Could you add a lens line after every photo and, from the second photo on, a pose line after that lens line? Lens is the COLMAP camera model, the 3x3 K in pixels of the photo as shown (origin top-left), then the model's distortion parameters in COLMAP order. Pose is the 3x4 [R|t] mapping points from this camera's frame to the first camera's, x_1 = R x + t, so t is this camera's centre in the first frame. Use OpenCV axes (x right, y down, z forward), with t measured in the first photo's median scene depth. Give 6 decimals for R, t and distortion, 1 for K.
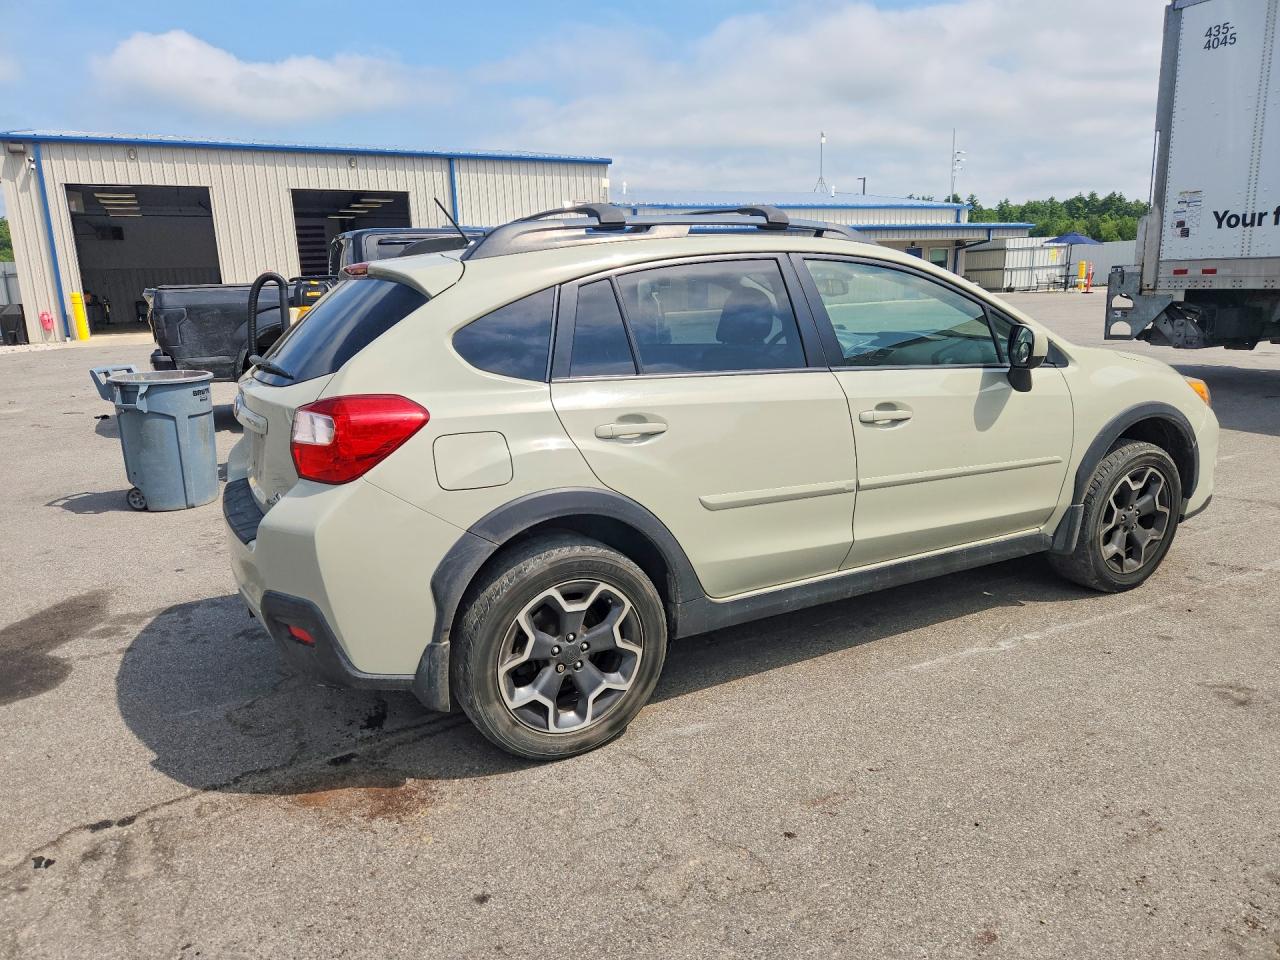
lens RADIAL K [[867.3, 0, 640.0], [0, 867.3, 480.0], [0, 0, 1]] dist [0.084260, -0.083977]
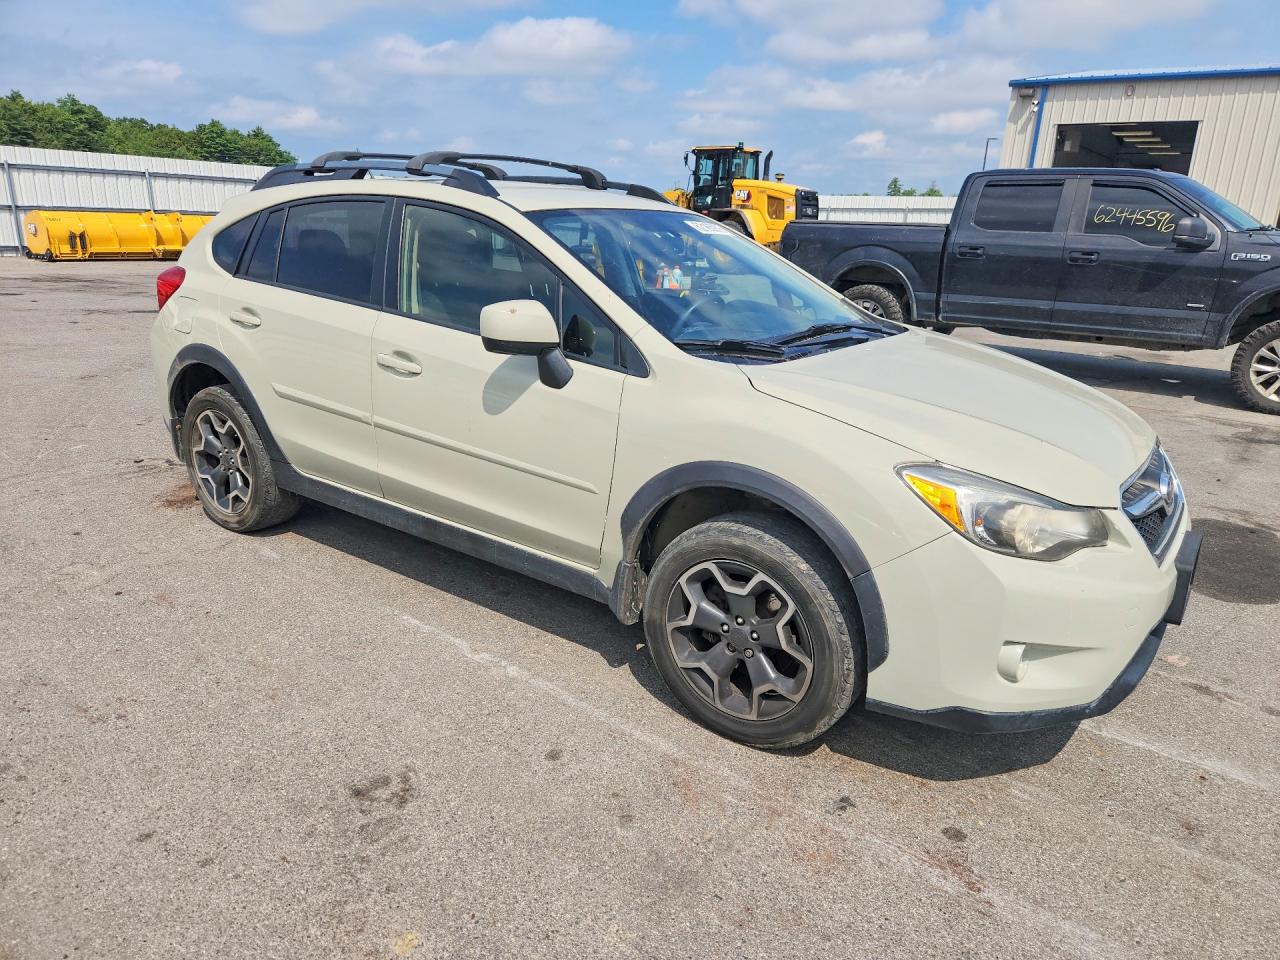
lens RADIAL K [[867.3, 0, 640.0], [0, 867.3, 480.0], [0, 0, 1]] dist [0.084260, -0.083977]
pose [[0.424672, 0.306290, -0.851963, 1.115604], [-0.250711, 0.944018, 0.214415, -0.200285], [0.869941, 0.122541, 0.477688, 0.654873]]
